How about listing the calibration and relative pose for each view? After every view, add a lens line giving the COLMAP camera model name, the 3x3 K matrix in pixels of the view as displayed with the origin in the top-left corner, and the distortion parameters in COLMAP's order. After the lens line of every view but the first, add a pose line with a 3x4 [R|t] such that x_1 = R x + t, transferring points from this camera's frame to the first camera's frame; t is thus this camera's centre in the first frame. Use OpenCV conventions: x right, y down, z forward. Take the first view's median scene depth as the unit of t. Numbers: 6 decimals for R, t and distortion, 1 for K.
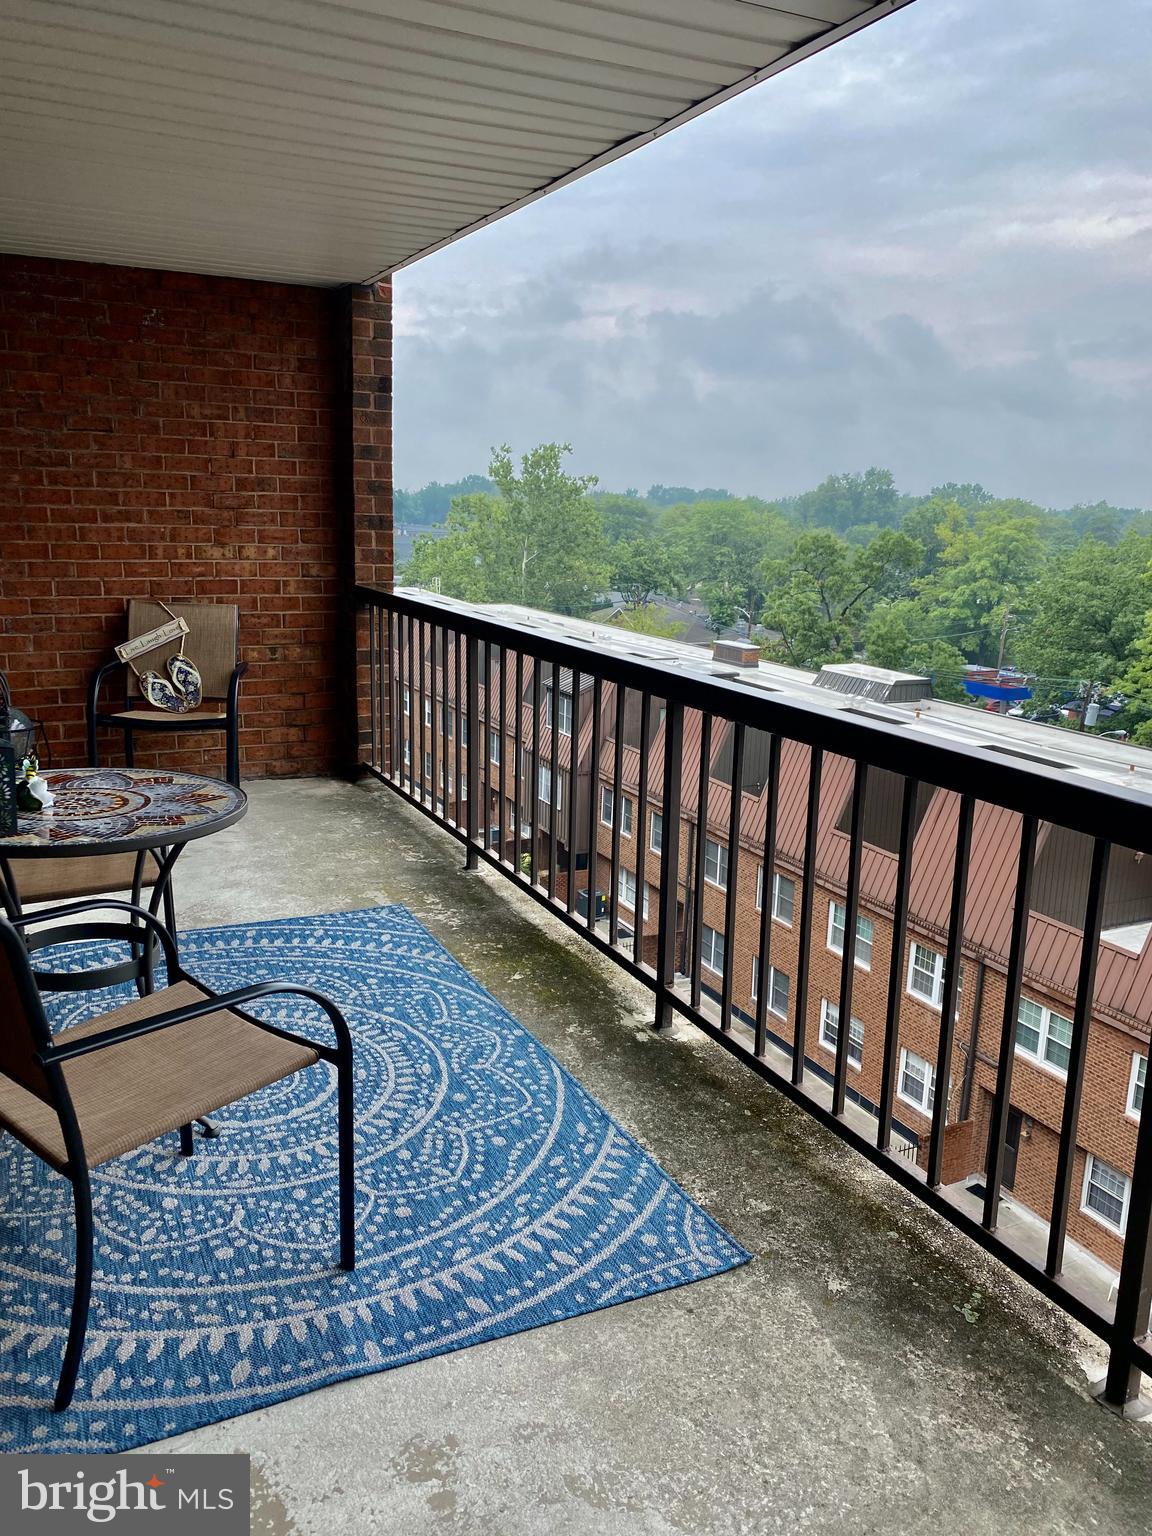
lens RADIAL K [[1162.7, 0, 601.7], [0, 1162.7, 763.3], [0, 0, 1]] dist [0.005116, -0.001041]
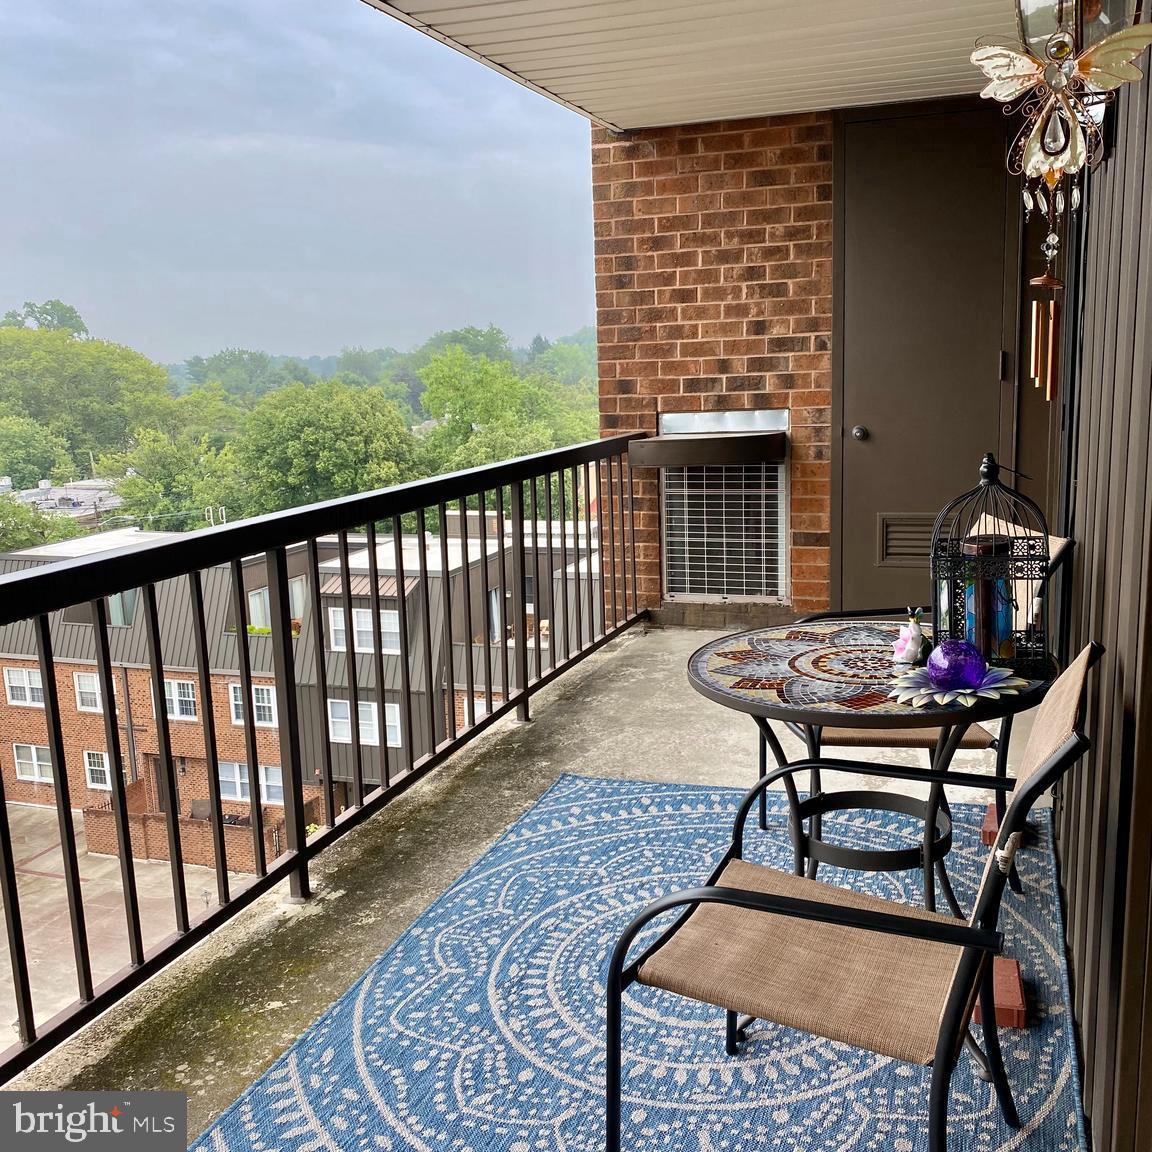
lens RADIAL K [[1190.9, 0, 576.0], [0, 1190.9, 576.0], [0, 0, 1]] dist [0.081063, -0.204793]
pose [[-0.684348, -0.138250, 0.715929, -0.842135], [0.177677, 0.920647, 0.347622, -0.341572], [-0.707177, 0.365098, -0.605479, 1.496554]]
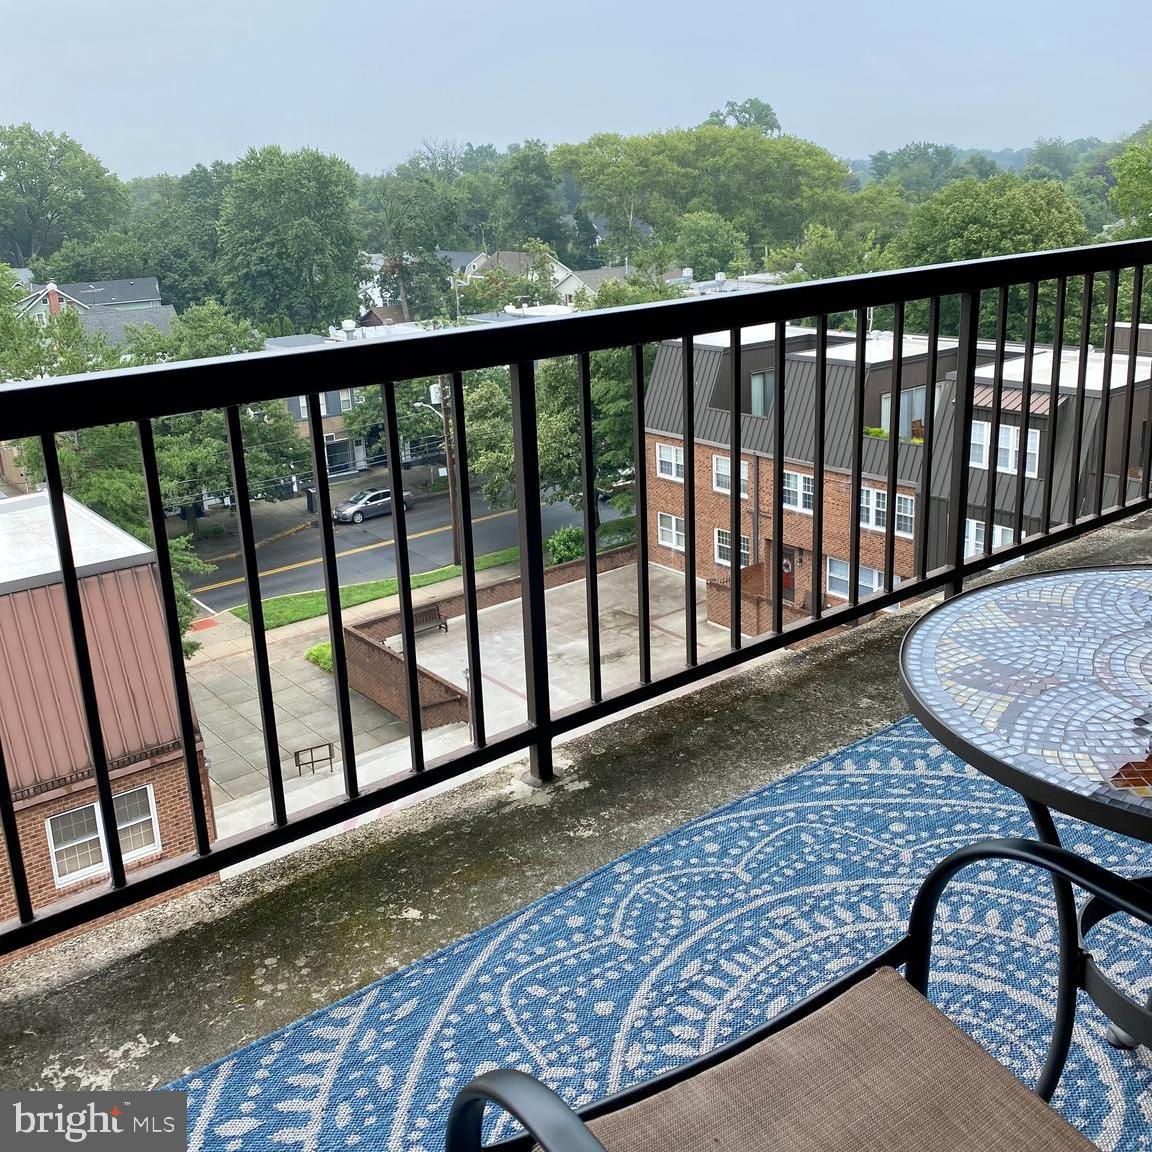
lens RADIAL K [[1178.9, 0, 544.3], [0, 1178.9, 493.3], [0, 0, 1]] dist [0.128106, -0.334073]
pose [[-0.183420, -0.271605, 0.944769, -0.736022], [0.258449, 0.913940, 0.312918, -0.225143], [-0.948452, 0.301570, -0.097439, 1.144364]]
